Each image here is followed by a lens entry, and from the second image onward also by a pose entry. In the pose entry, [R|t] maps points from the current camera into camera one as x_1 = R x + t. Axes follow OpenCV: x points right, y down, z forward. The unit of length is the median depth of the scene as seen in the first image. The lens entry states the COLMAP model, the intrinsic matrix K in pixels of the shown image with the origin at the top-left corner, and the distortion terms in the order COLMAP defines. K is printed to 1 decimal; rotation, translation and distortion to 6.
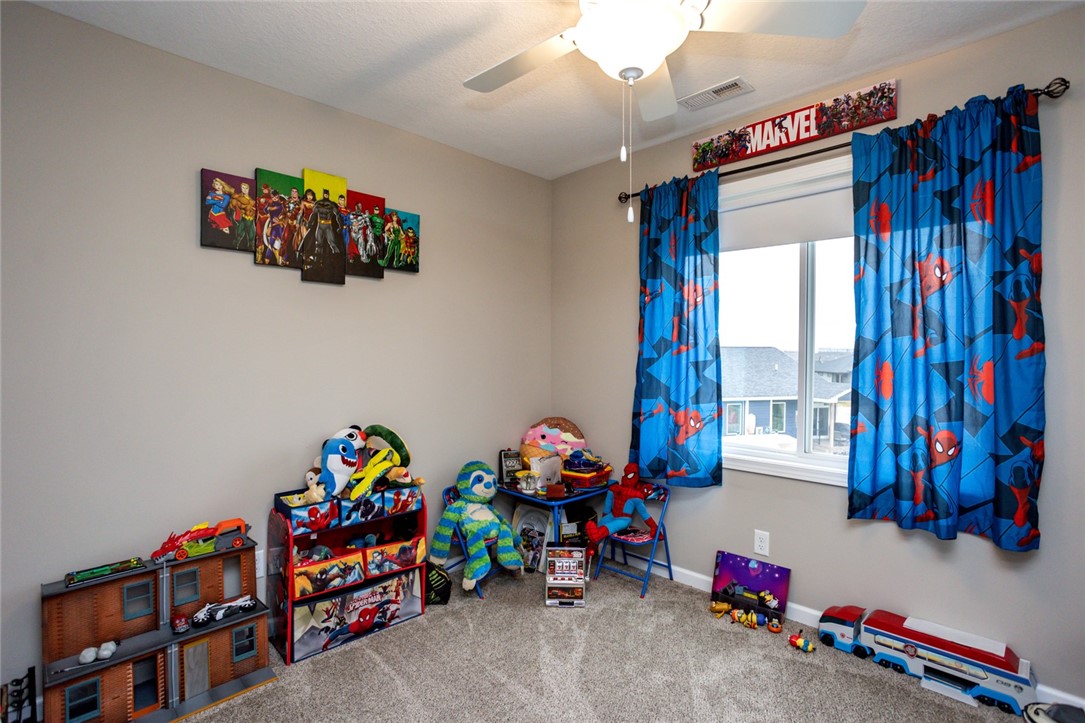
lens RADIAL K [[511.4, 0, 542.5], [0, 511.4, 361.5], [0, 0, 1]] dist [0.027742, 0.000362]
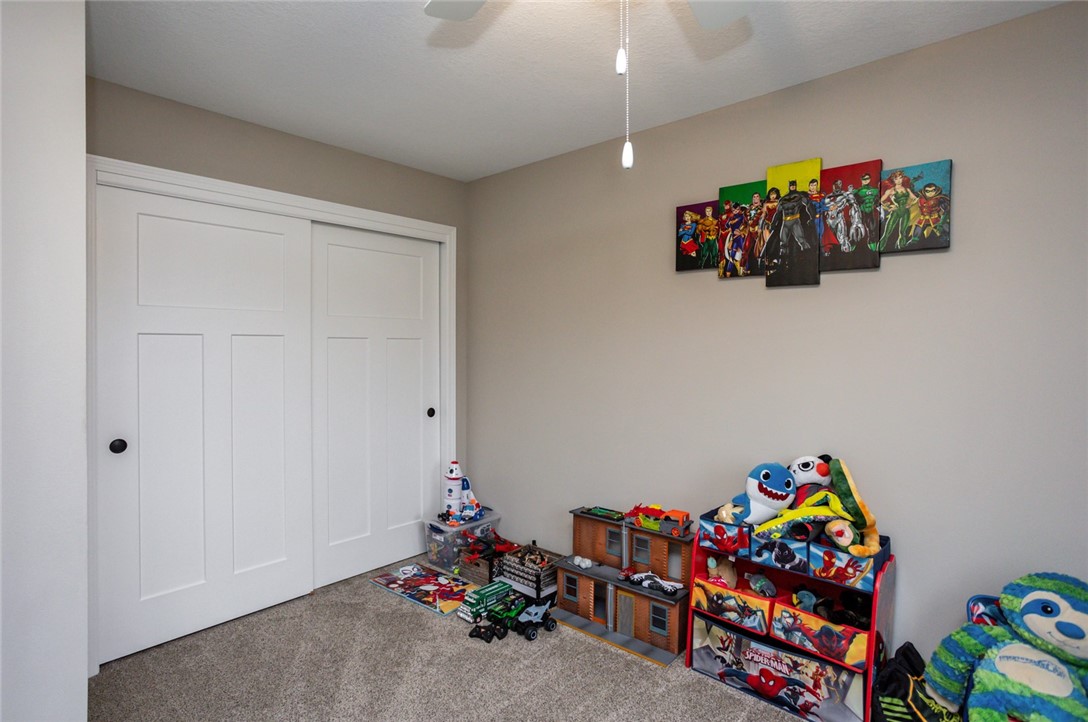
lens RADIAL K [[524.4, 0, 544.0], [0, 524.4, 361.0], [0, 0, 1]] dist [0.001669, 0.001452]
pose [[0.125760, 0.010610, -0.992004, 0.441560], [-0.039403, 0.999207, 0.005692, -0.013946], [0.991278, 0.038372, 0.126078, 0.498806]]
